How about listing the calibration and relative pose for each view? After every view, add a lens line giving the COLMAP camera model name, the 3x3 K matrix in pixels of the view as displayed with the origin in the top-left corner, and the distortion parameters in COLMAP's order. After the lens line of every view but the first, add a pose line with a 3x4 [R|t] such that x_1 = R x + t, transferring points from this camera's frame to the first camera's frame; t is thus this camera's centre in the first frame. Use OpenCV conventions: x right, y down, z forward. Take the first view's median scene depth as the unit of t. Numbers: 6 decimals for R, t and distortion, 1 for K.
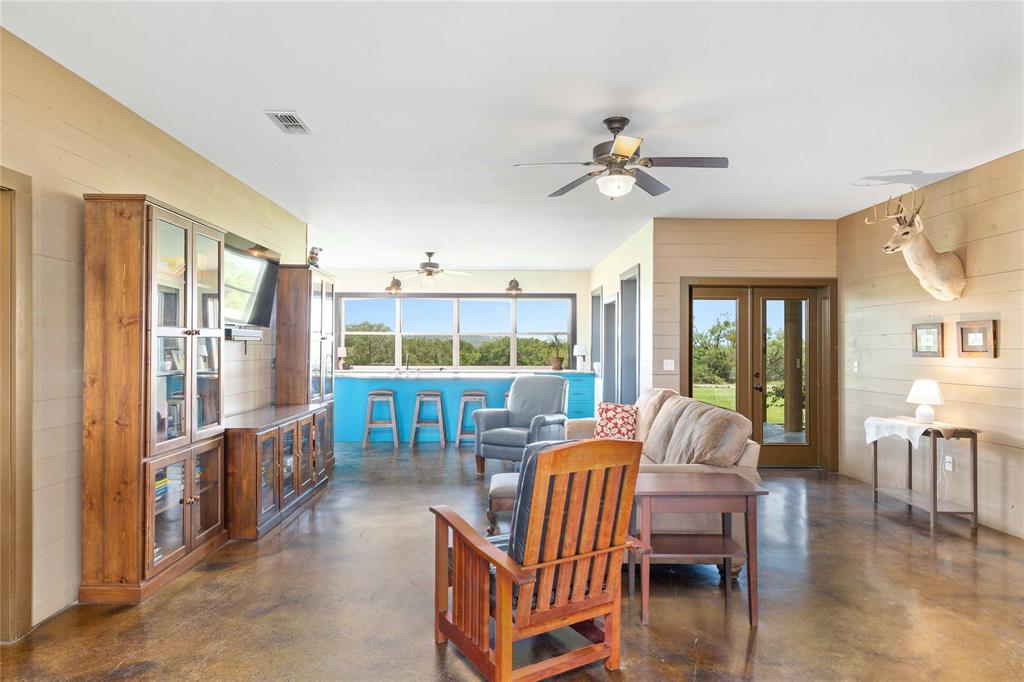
lens RADIAL K [[575.1, 0, 515.4], [0, 575.1, 341.5], [0, 0, 1]] dist [0.002098, 0.000396]
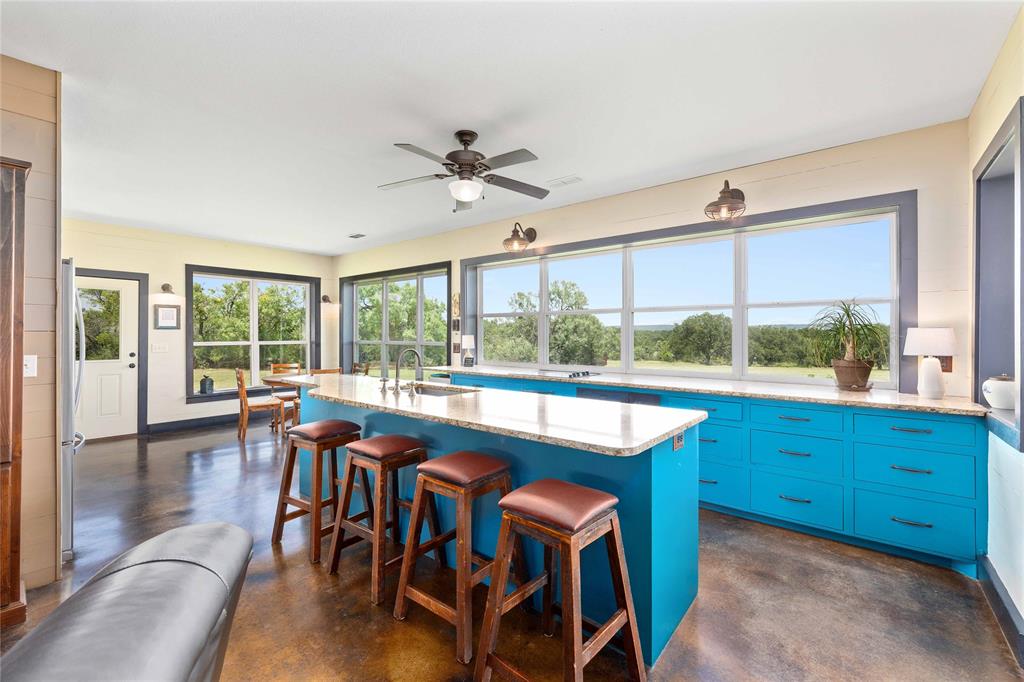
lens RADIAL K [[435.1, 0, 513.9], [0, 435.1, 332.3], [0, 0, 1]] dist [-0.000937, 0.000512]
pose [[0.763192, -0.005825, -0.646146, 0.088845], [0.008308, 0.999965, 0.000799, 0.006849], [0.646118, -0.005978, 0.763214, 0.618923]]
